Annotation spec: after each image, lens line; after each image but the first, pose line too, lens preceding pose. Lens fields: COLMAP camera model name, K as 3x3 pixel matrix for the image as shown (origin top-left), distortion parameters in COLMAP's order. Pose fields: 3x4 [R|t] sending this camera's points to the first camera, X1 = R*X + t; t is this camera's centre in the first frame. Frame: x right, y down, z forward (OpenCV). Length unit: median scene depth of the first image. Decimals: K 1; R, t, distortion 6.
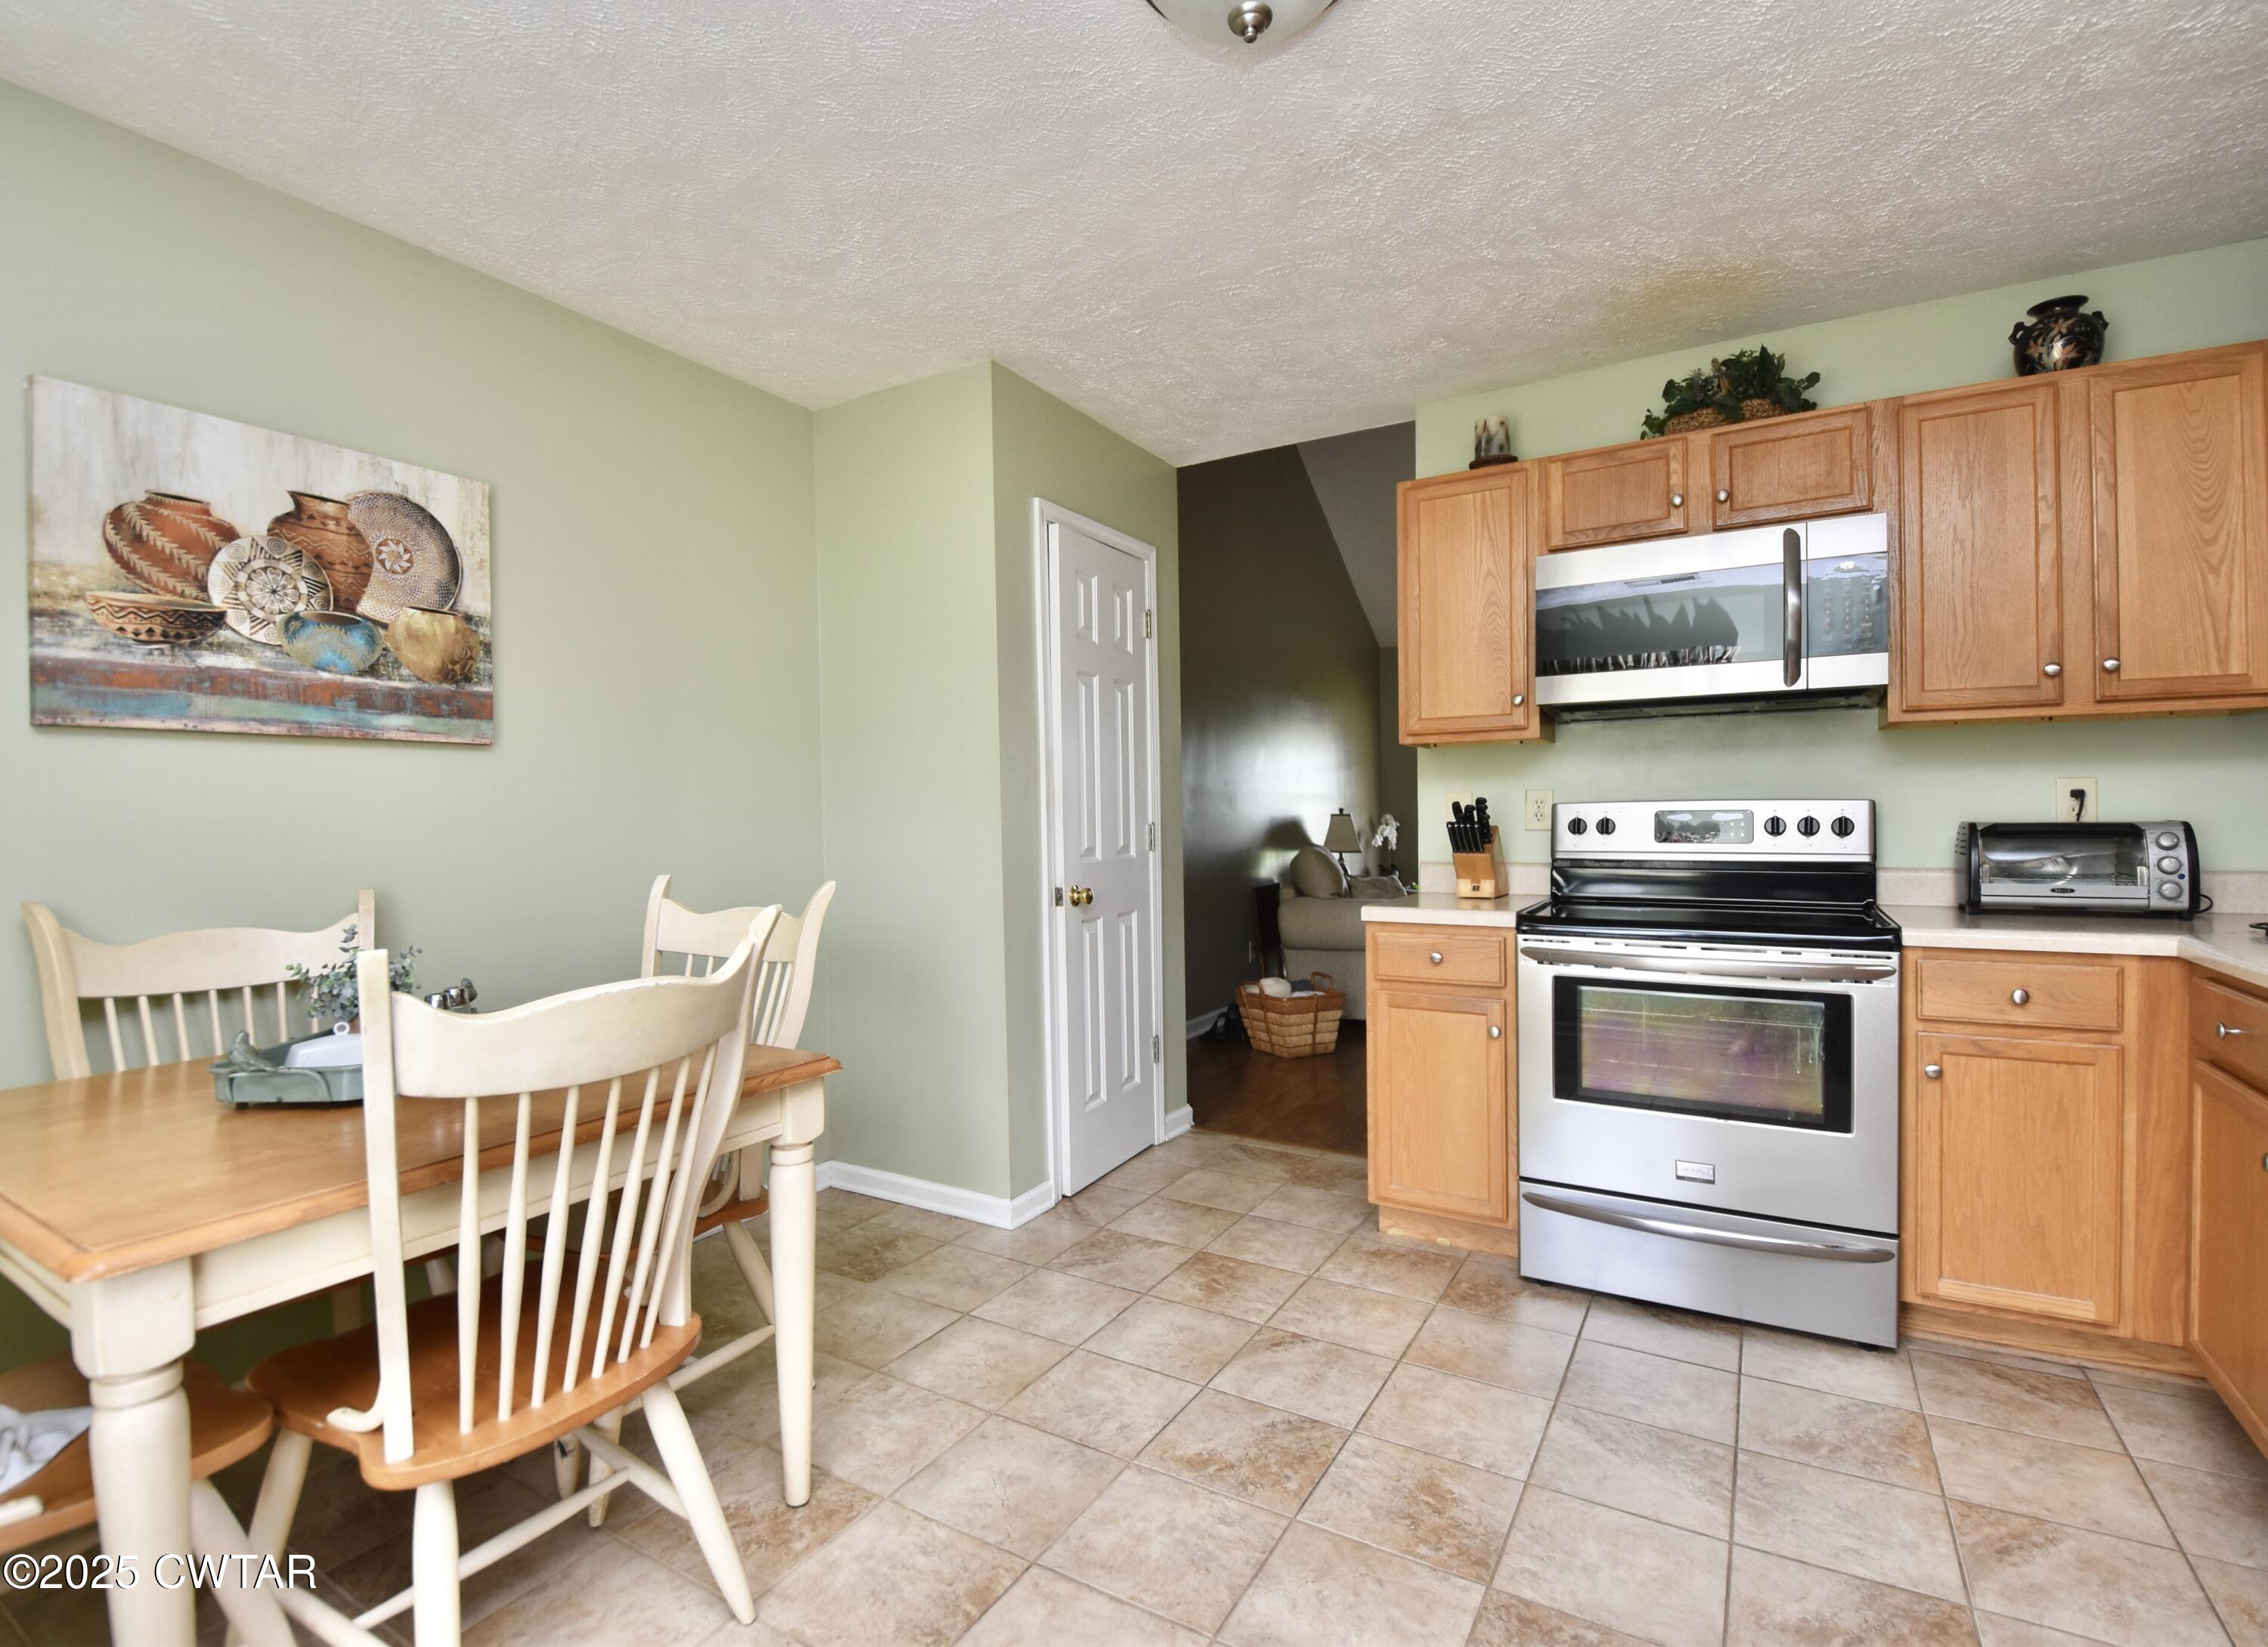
lens RADIAL K [[1083.2, 0, 1134.0], [0, 1083.2, 823.5], [0, 0, 1]] dist [-0.013303, -0.000871]
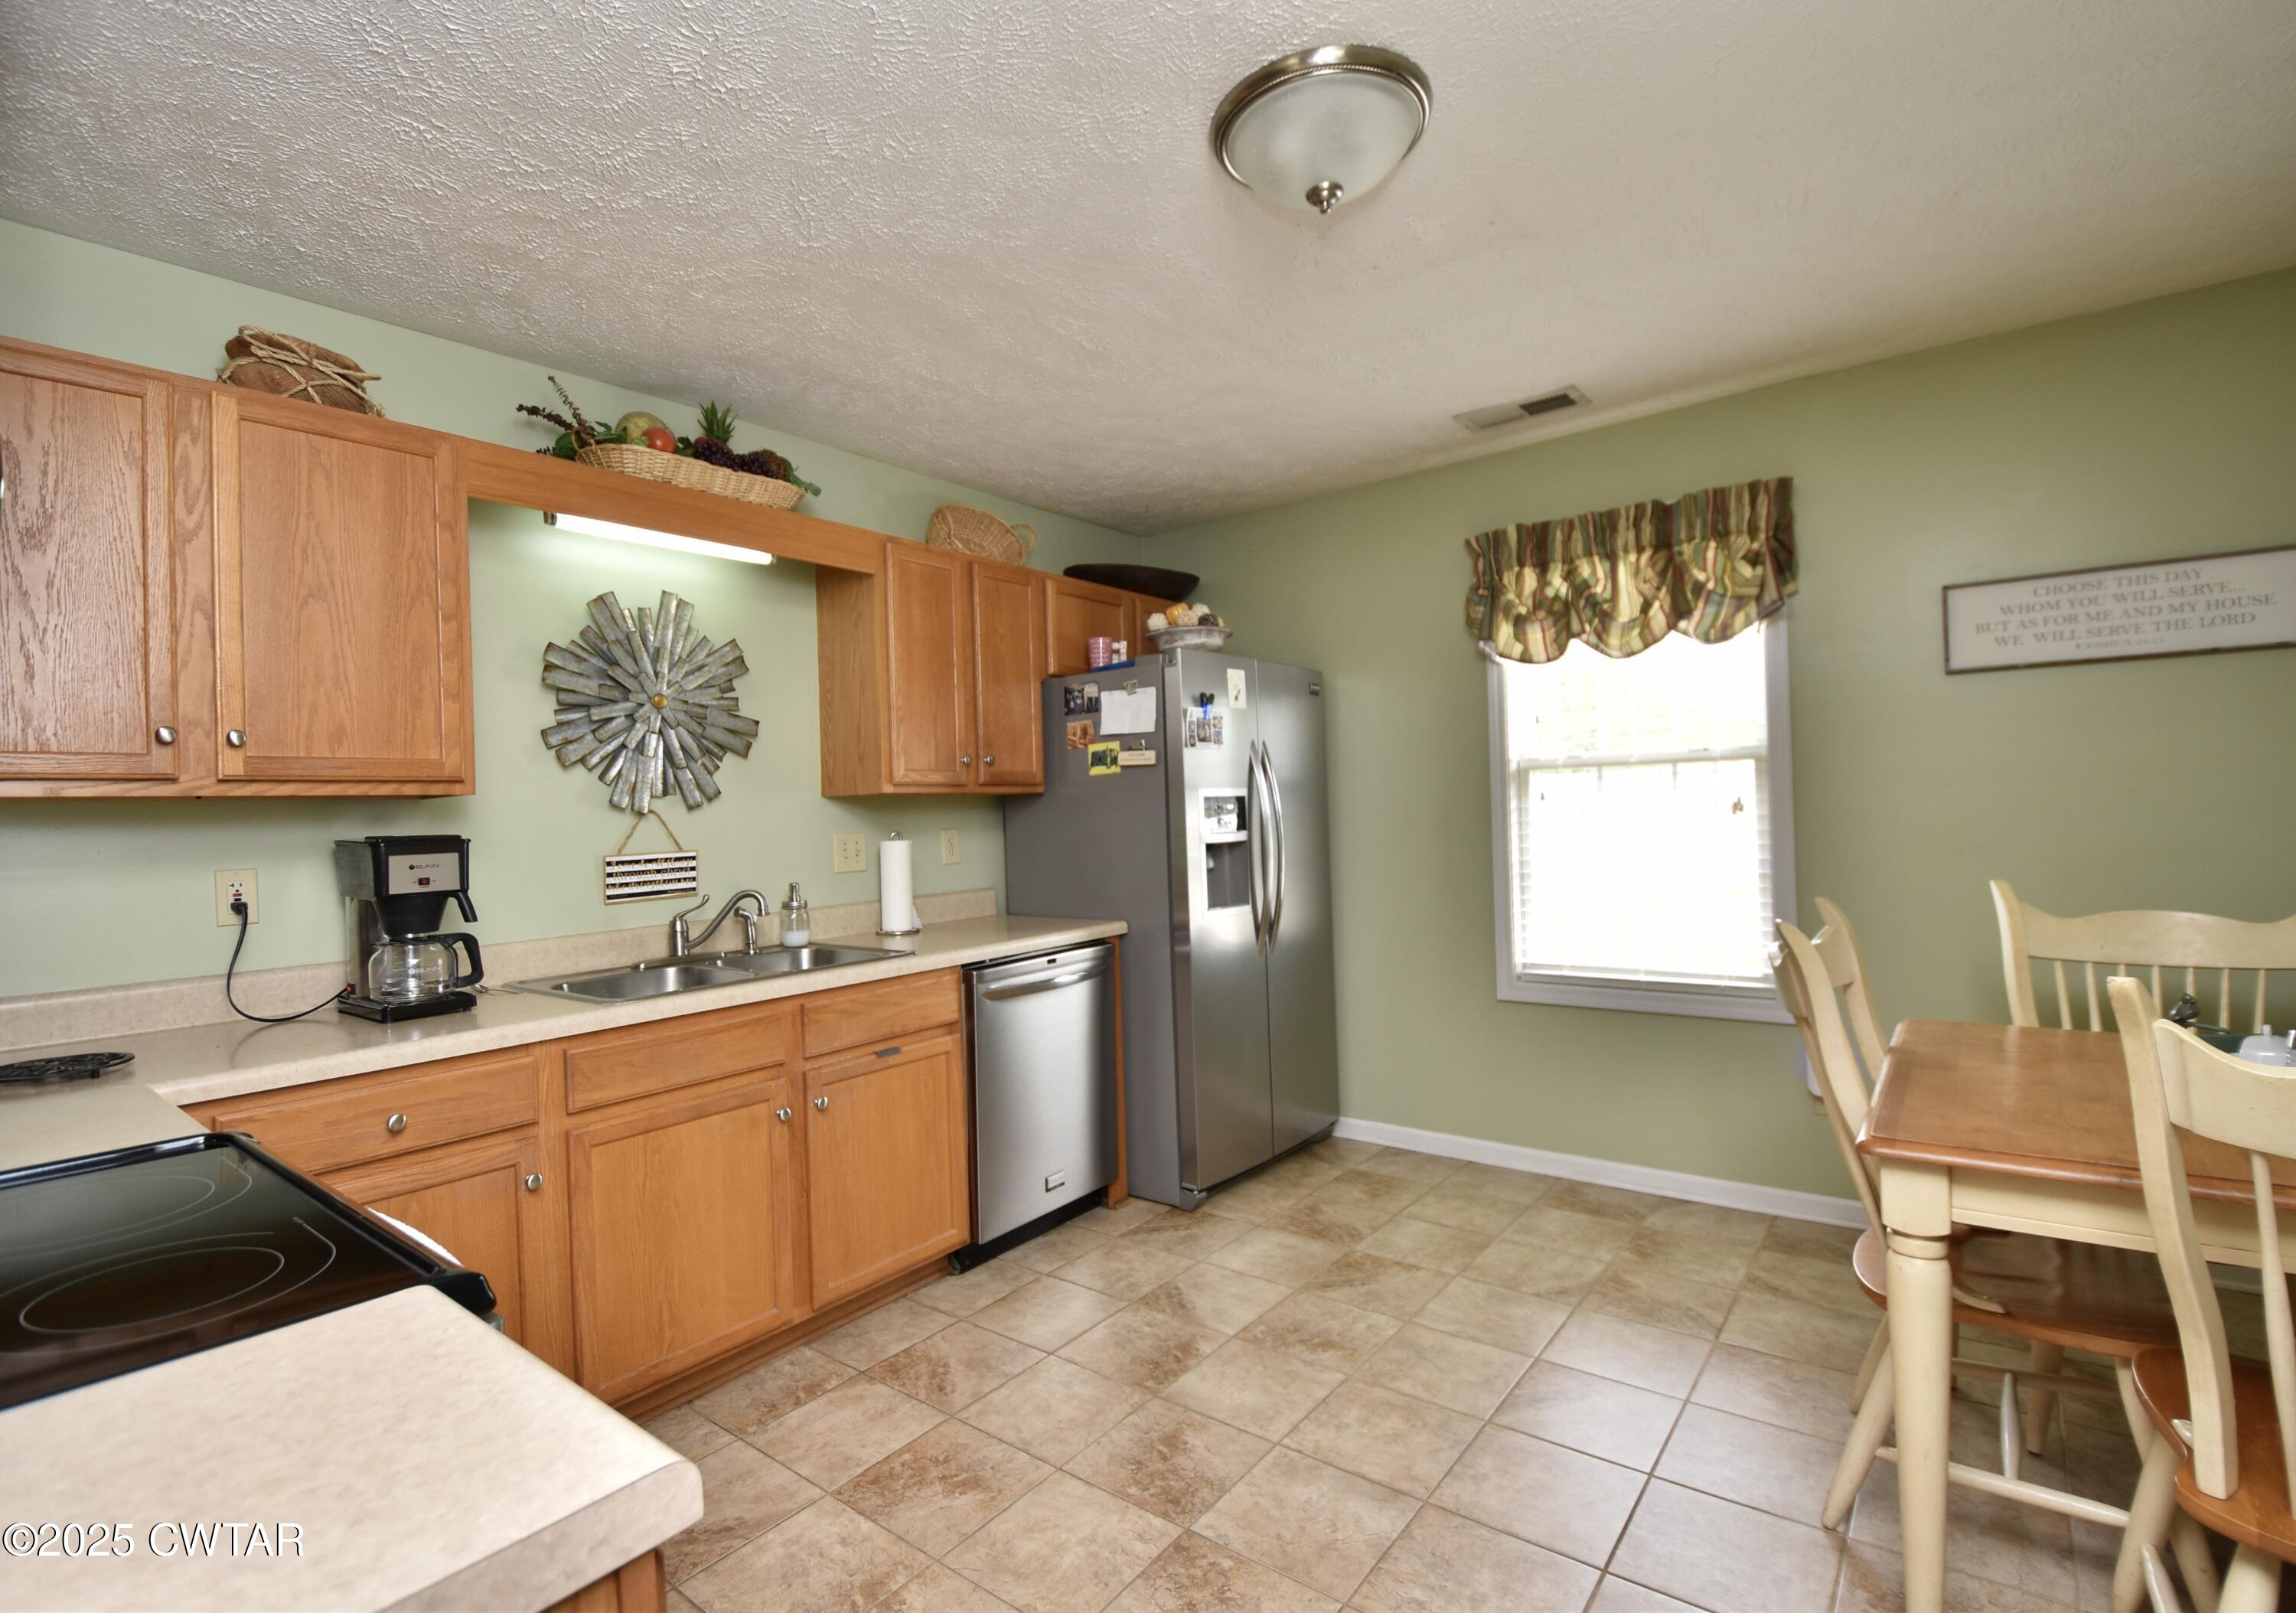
lens RADIAL K [[1054.5, 0, 1148.0], [0, 1054.5, 806.5], [0, 0, 1]] dist [0.000148, -0.021166]
pose [[-0.988146, 0.052725, 0.144178, 0.122730], [0.052220, 0.998609, -0.007288, -0.053279], [-0.144361, 0.000327, -0.989525, 1.589318]]
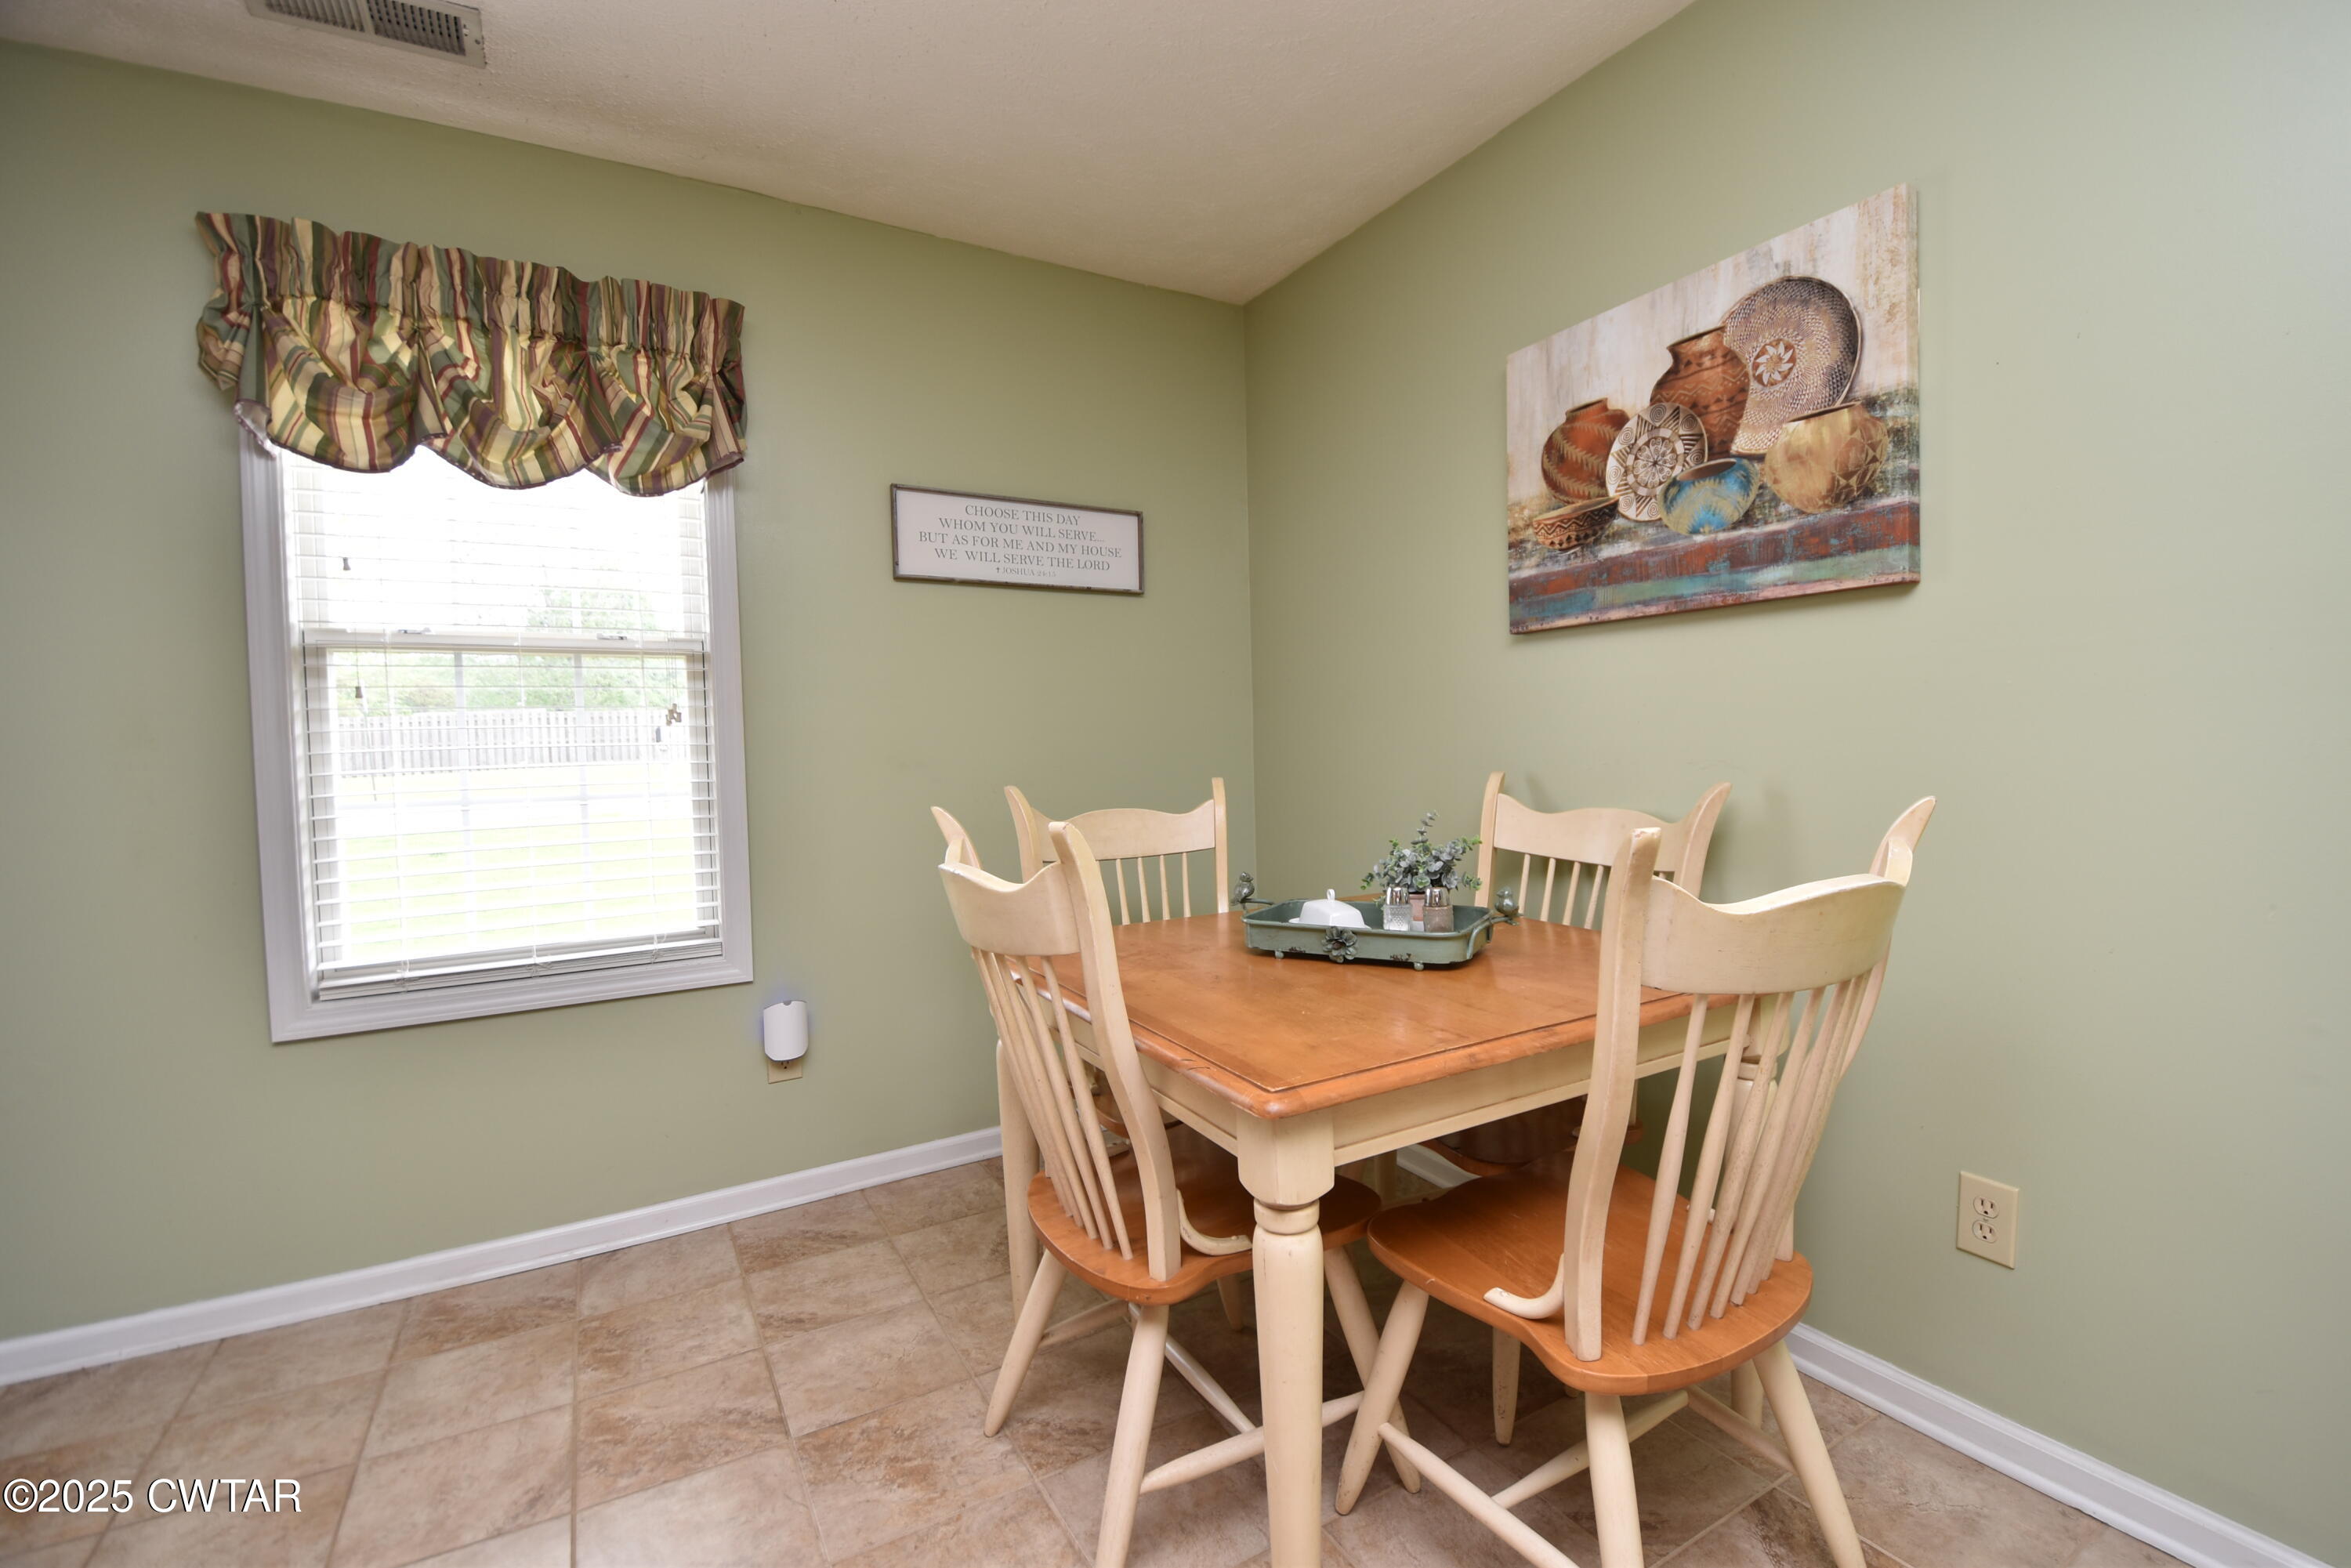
lens RADIAL K [[1020.7, 0, 1175.5], [0, 1020.7, 784.0], [0, 0, 1]] dist [0.020927, -0.024293]
pose [[-0.498696, 0.067238, -0.864165, 0.207815], [0.028449, 0.997719, 0.061212, -0.000021], [0.866310, 0.005942, -0.499471, 1.049019]]
